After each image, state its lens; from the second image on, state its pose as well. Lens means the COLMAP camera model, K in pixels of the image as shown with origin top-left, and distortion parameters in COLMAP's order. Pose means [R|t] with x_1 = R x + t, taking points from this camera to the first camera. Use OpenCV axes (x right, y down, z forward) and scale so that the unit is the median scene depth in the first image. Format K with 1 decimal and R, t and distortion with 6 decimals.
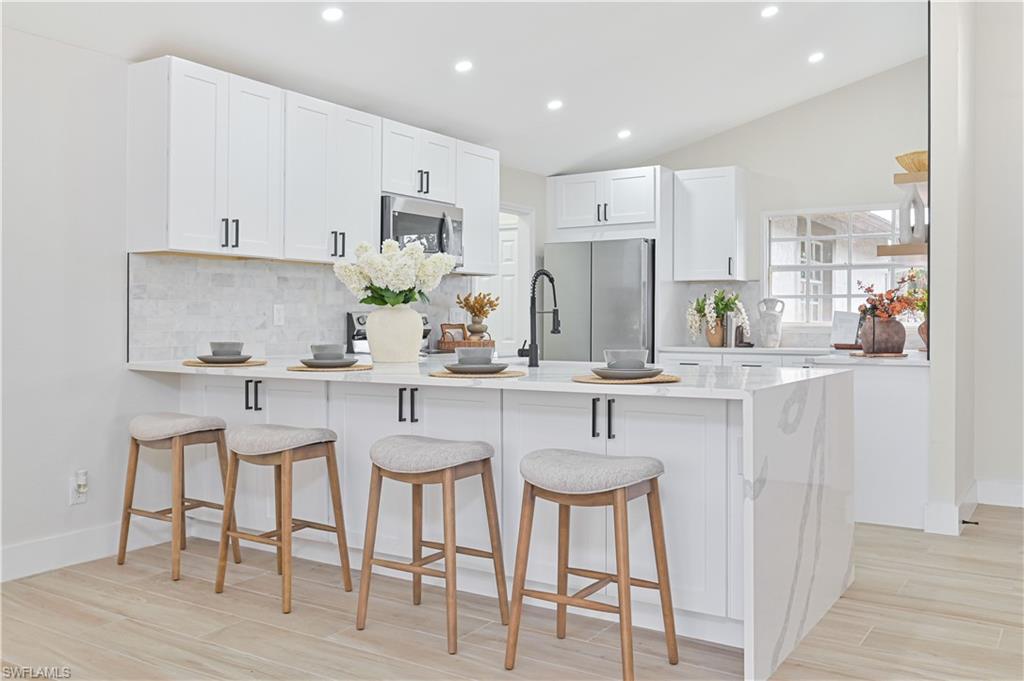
lens RADIAL K [[863.1, 0, 492.7], [0, 863.1, 336.2], [0, 0, 1]] dist [-0.018476, 0.007219]
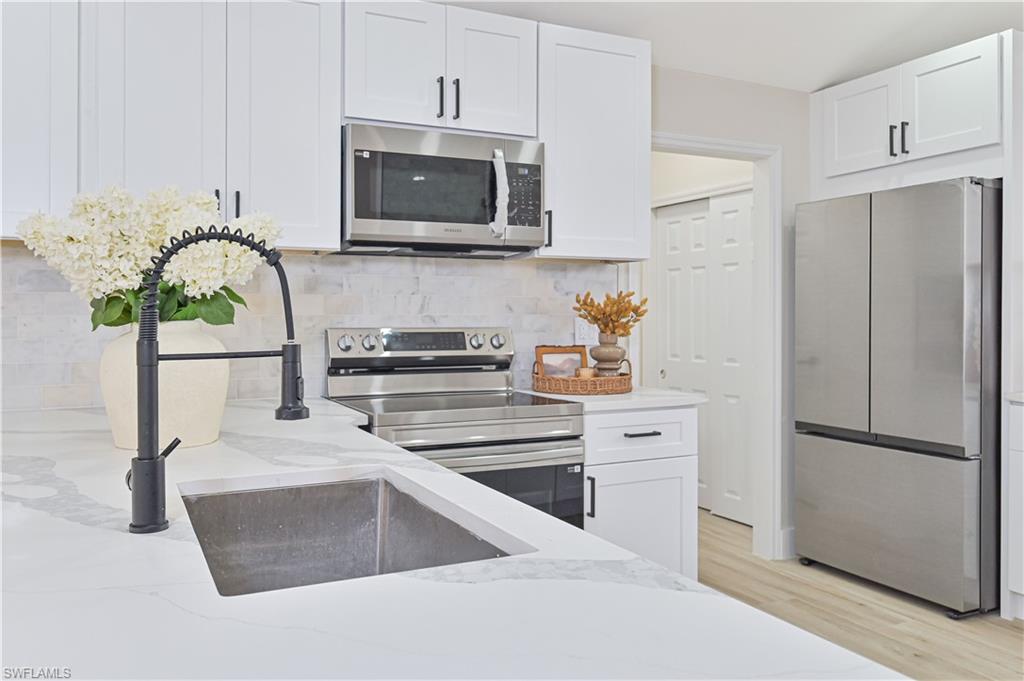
lens RADIAL K [[822.1, 0, 526.2], [0, 822.1, 304.2], [0, 0, 1]] dist [0.038267, -0.004155]
pose [[0.873653, -0.008071, -0.486483, 0.241560], [-0.007605, 0.999514, -0.030240, -0.029899], [0.486490, 0.030119, 0.873167, 0.592814]]
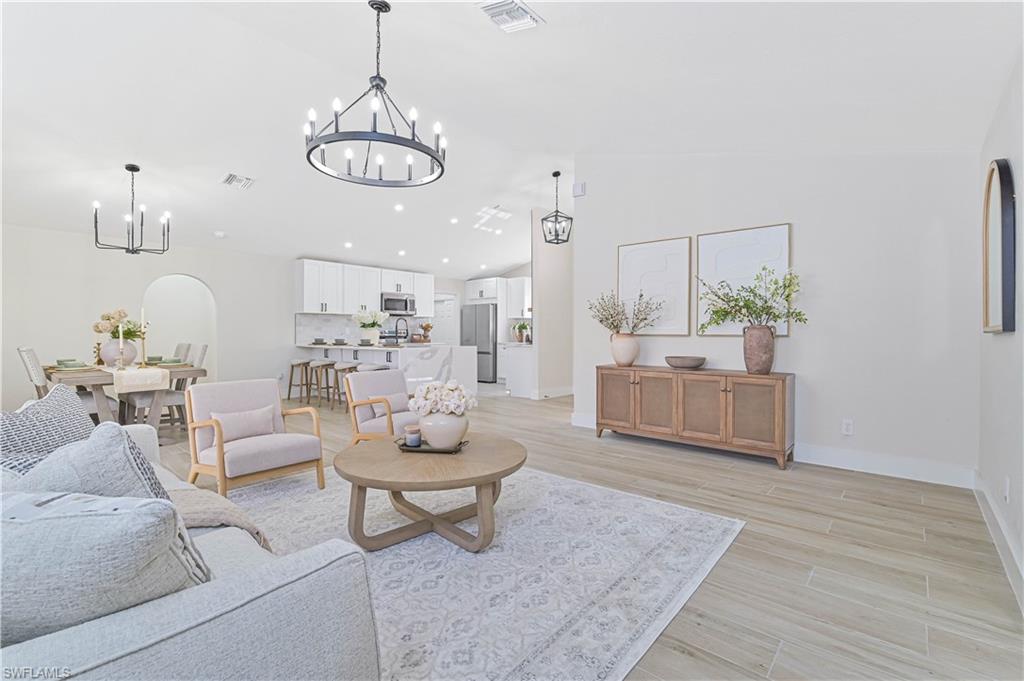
lens RADIAL K [[453.4, 0, 514.3], [0, 453.4, 334.8], [0, 0, 1]] dist [-0.001184, -0.000128]
pose [[0.991575, -0.000311, -0.129536, 0.578404], [-0.001898, 0.999855, -0.016932, 0.017482], [0.129522, 0.017036, 0.991430, -0.591567]]
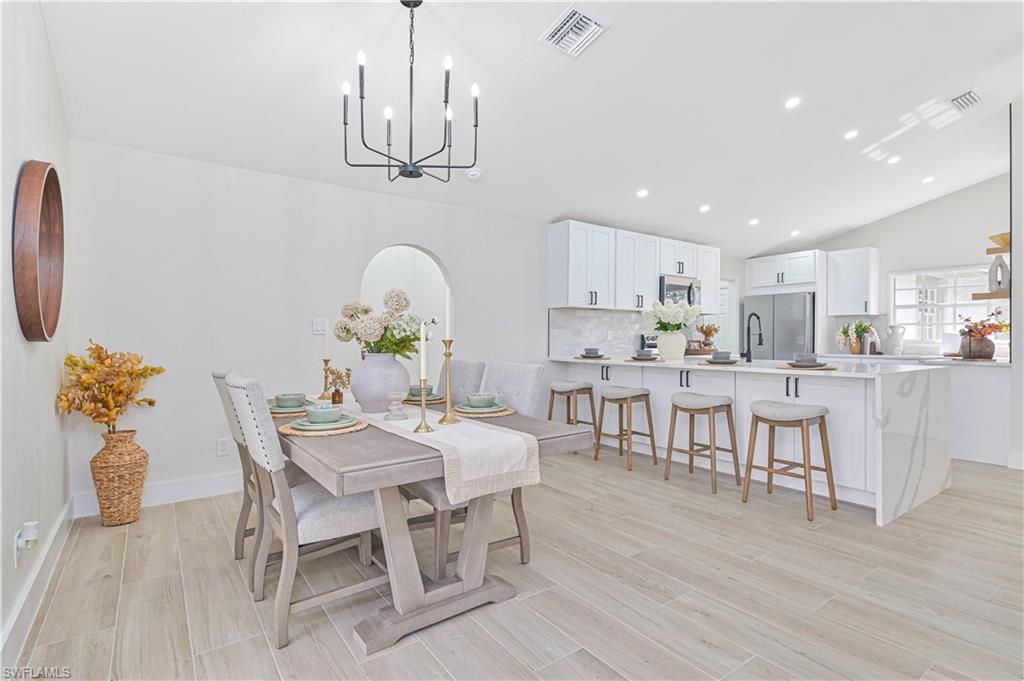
lens RADIAL K [[489.0, 0, 510.2], [0, 489.0, 340.8], [0, 0, 1]] dist [-0.001851, -0.003185]
pose [[0.936081, 0.003156, -0.351771, -0.055209], [-0.007760, 0.999902, -0.011678, 0.003405], [0.351700, 0.013661, 0.936013, -0.188937]]
